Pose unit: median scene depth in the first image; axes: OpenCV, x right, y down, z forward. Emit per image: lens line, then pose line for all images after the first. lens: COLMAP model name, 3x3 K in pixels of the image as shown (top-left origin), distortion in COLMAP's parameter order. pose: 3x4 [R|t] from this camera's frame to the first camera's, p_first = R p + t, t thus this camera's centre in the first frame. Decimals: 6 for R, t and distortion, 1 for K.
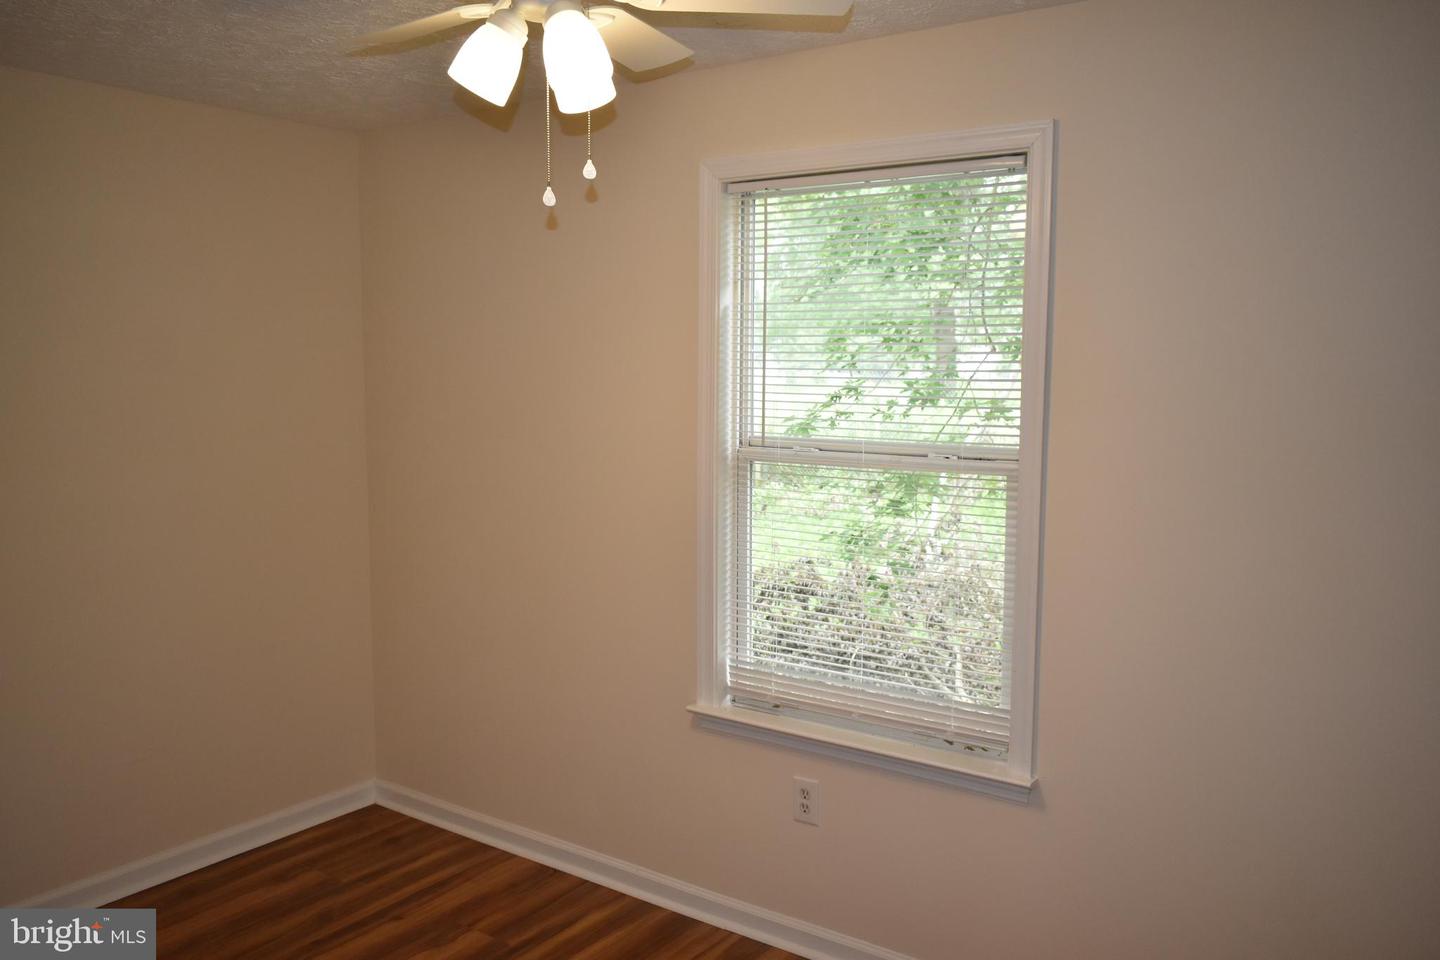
lens RADIAL K [[1157.3, 0, 719.1], [0, 1157.3, 475.3], [0, 0, 1]] dist [0.009028, 0.001296]
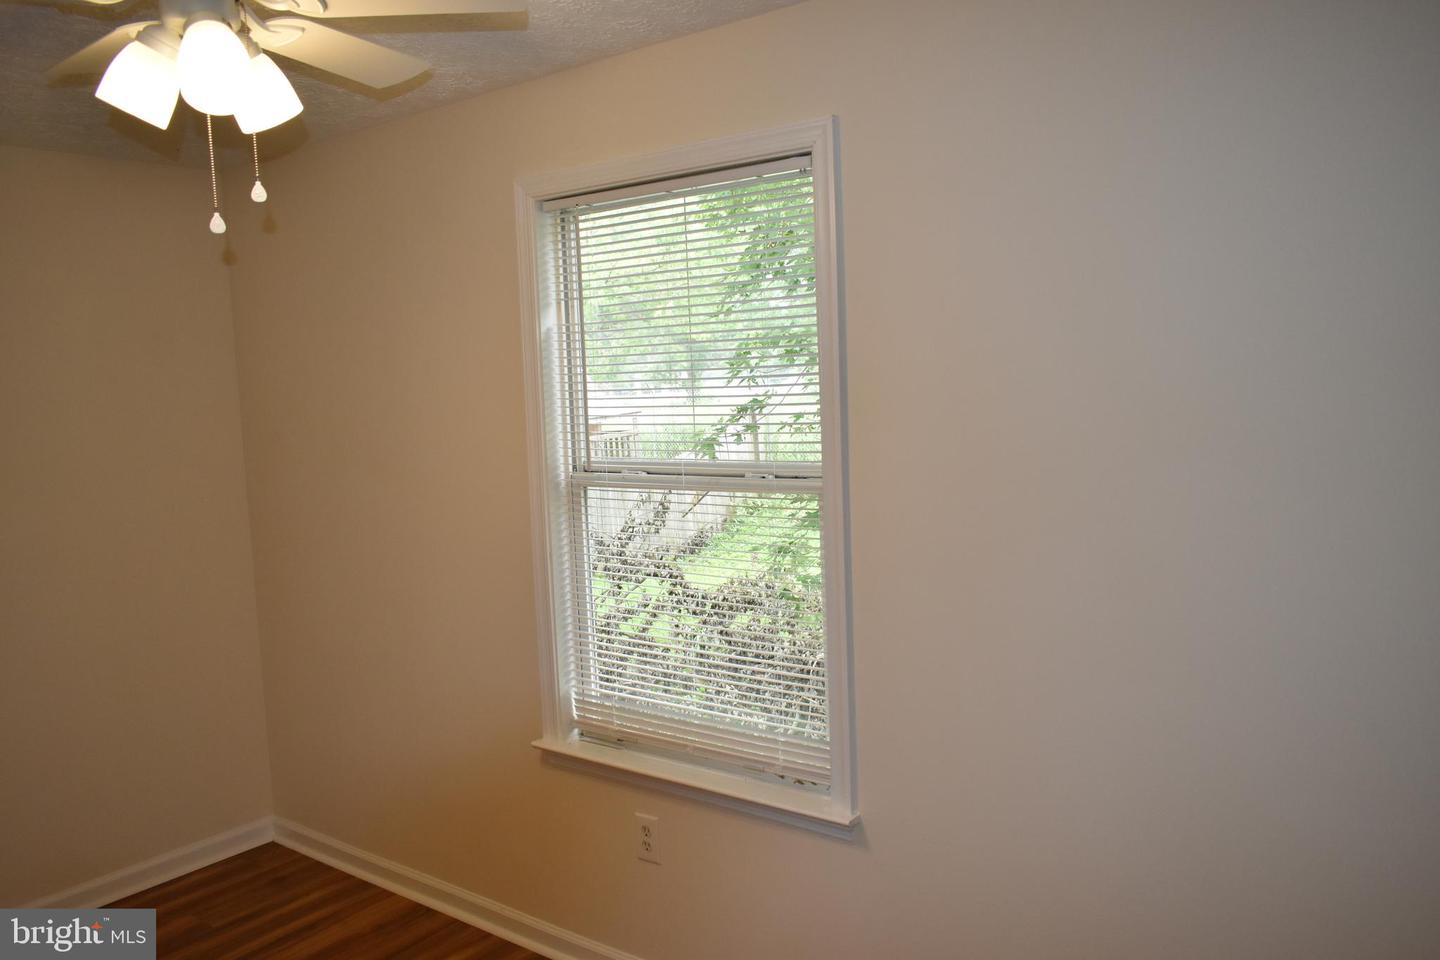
lens RADIAL K [[1110.4, 0, 711.9], [0, 1110.4, 479.9], [0, 0, 1]] dist [-0.012349, 0.004610]
pose [[0.998484, -0.041137, -0.036569, 0.167709], [0.040951, 0.999144, -0.005813, -0.008293], [0.036777, 0.004306, 0.999314, 0.078759]]
